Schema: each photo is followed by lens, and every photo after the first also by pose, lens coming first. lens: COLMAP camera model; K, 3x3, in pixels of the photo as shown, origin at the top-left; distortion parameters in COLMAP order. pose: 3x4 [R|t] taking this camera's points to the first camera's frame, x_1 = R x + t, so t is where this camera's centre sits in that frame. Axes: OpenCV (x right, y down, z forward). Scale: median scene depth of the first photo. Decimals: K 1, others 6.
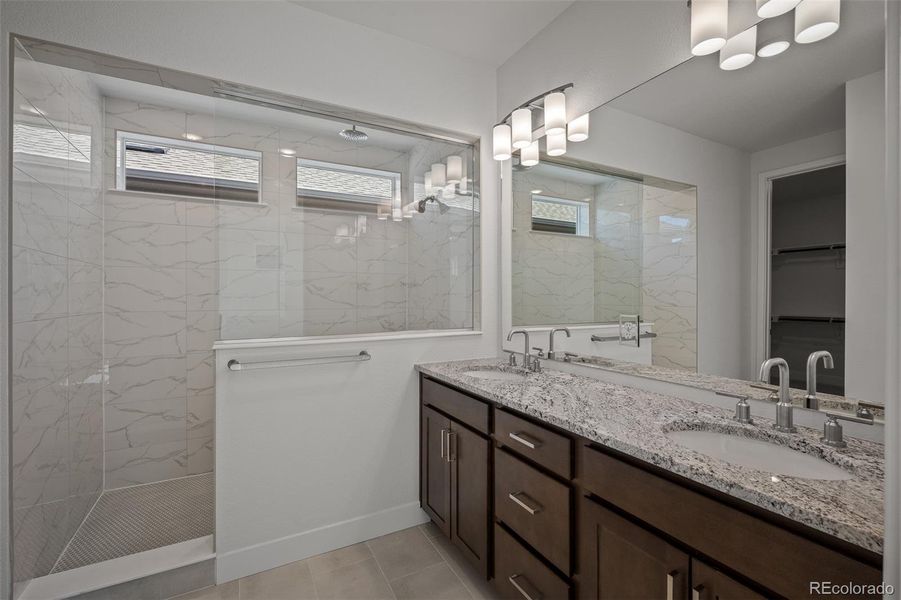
lens RADIAL K [[405.4, 0, 453.5], [0, 405.4, 299.0], [0, 0, 1]] dist [0.011804, -0.001296]
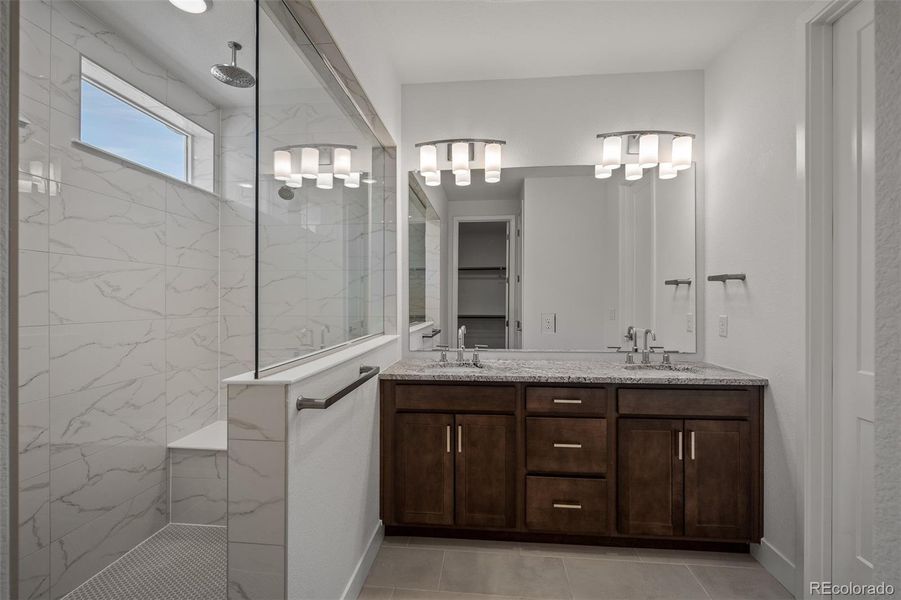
lens RADIAL K [[405.4, 0, 450.8], [0, 405.4, 300.5], [0, 0, 1]] dist [0.011804, -0.001296]
pose [[0.540572, -0.002989, 0.841293, -0.593497], [0.004808, 0.999988, 0.000463, -0.005179], [-0.841284, 0.003795, 0.540580, 0.267248]]
